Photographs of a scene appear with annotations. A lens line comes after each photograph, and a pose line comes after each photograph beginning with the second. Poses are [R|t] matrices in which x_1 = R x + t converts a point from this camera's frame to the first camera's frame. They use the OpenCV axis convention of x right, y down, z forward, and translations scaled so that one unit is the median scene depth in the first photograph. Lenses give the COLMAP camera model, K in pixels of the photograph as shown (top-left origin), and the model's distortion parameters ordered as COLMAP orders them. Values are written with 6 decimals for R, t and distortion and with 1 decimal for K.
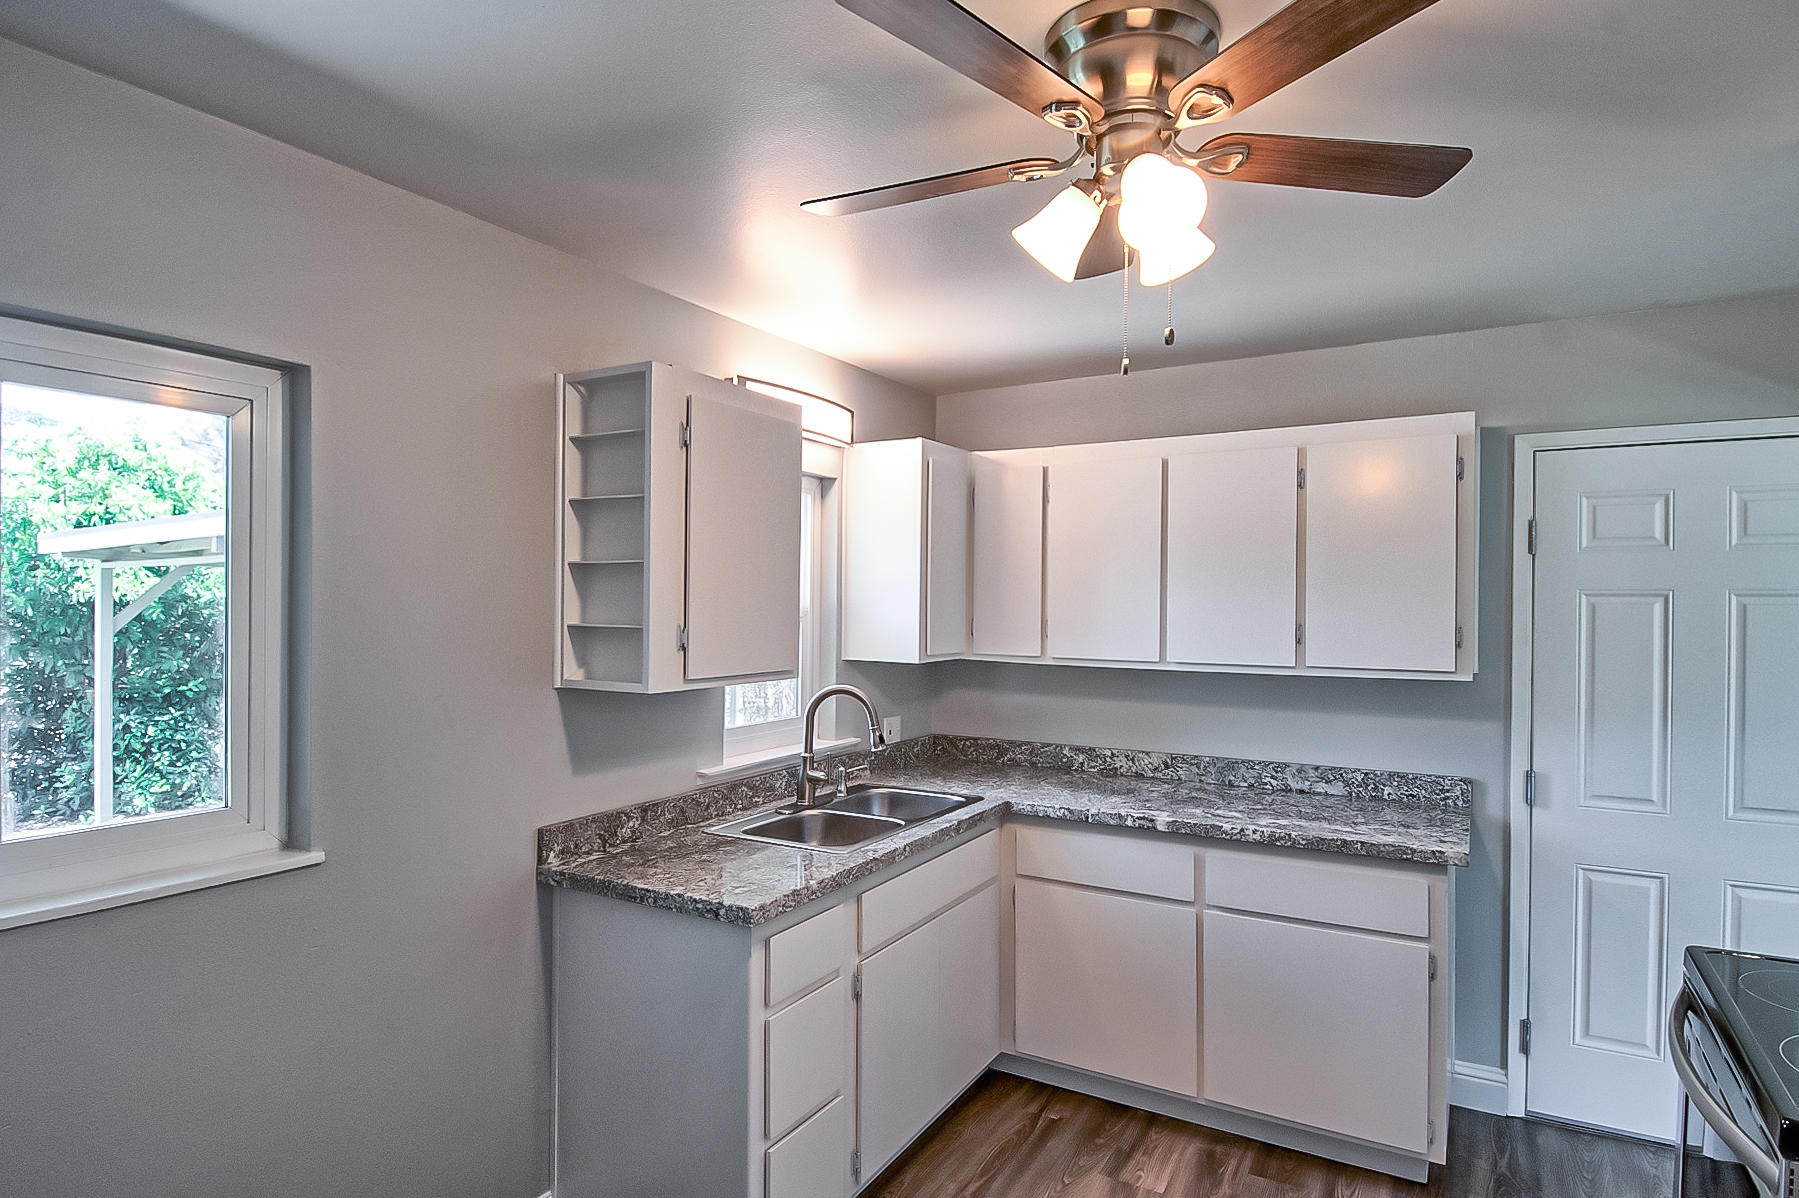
lens RADIAL K [[940.3, 0, 899.5], [0, 940.3, 599.0], [0, 0, 1]] dist [0.053550, -0.060144]
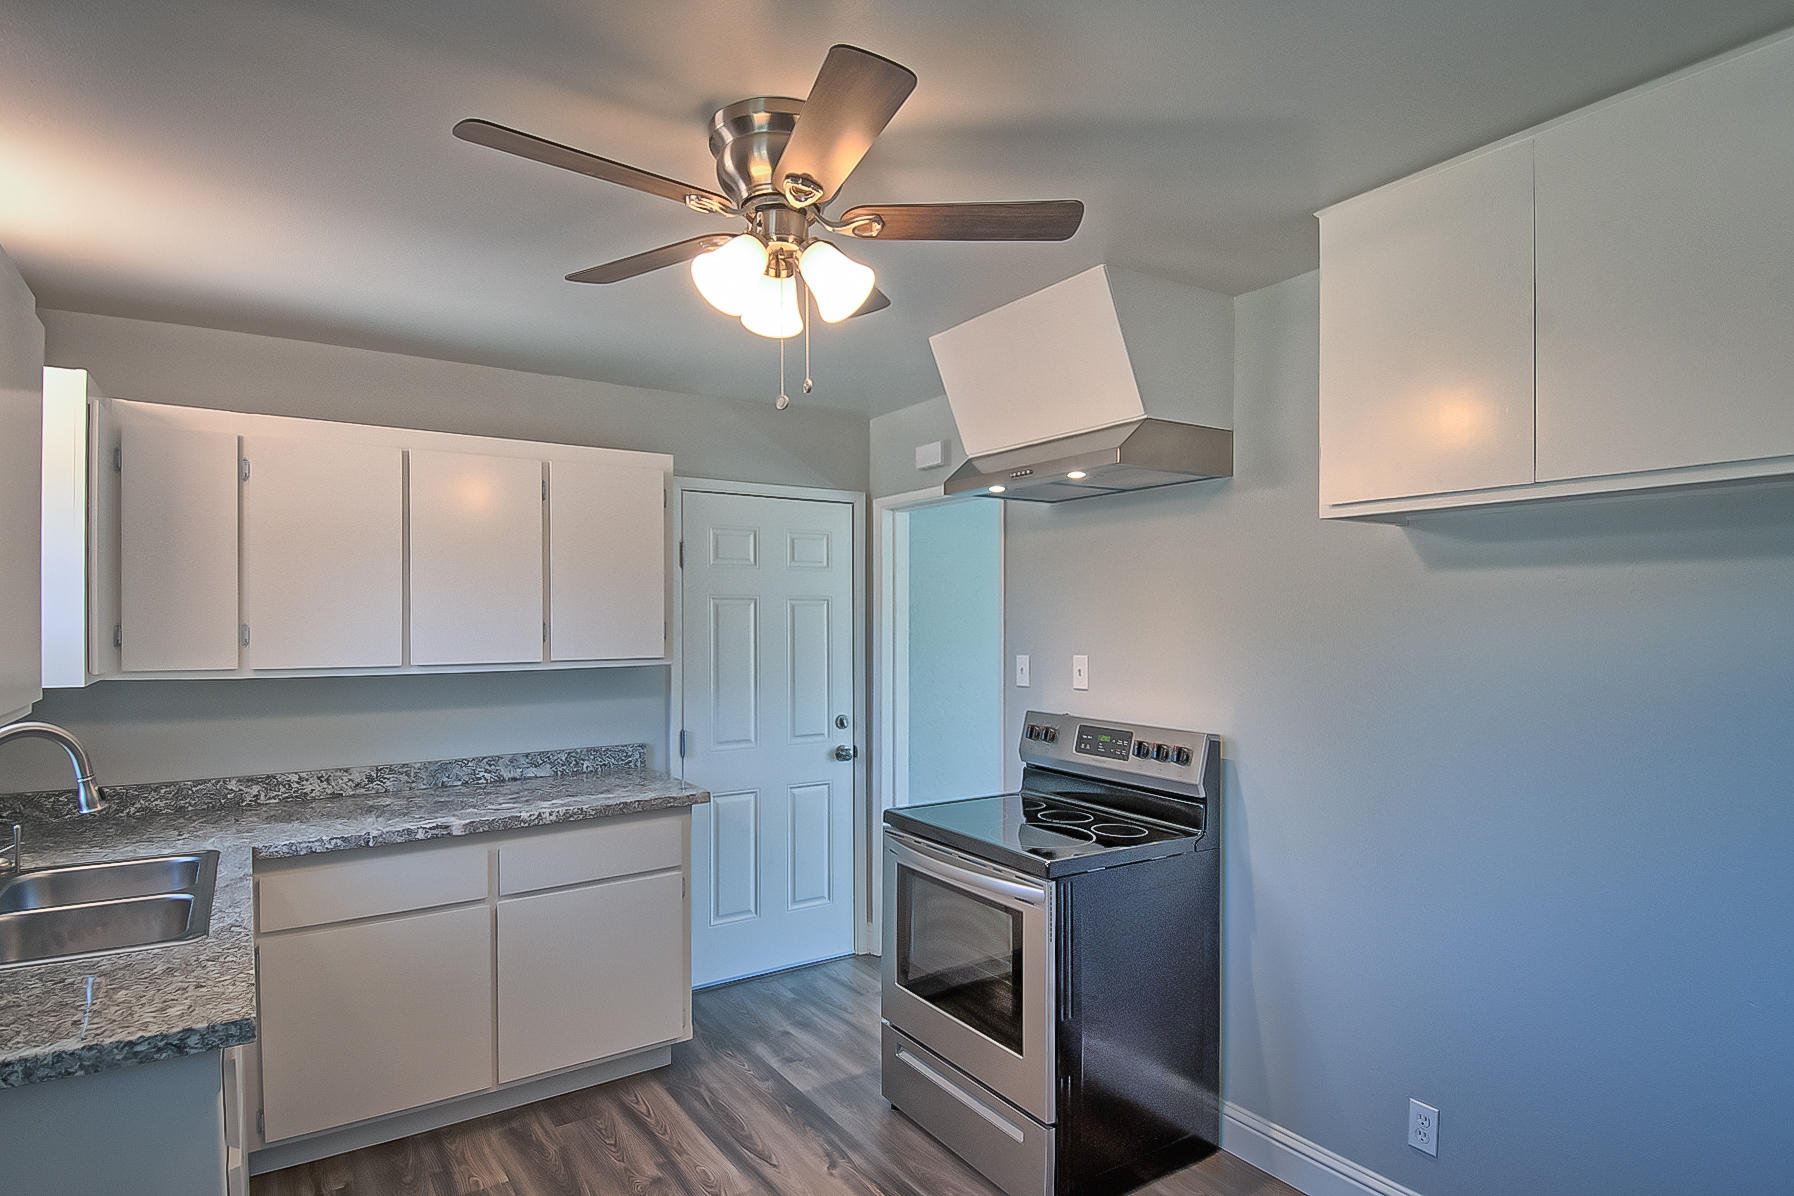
lens RADIAL K [[949.2, 0, 897.0], [0, 949.2, 598.0], [0, 0, 1]] dist [0.045712, -0.052794]
pose [[0.435131, 0.008769, 0.900324, -0.392606], [-0.004032, 0.999962, -0.007791, 0.004249], [-0.900358, -0.000240, 0.435150, 0.146220]]
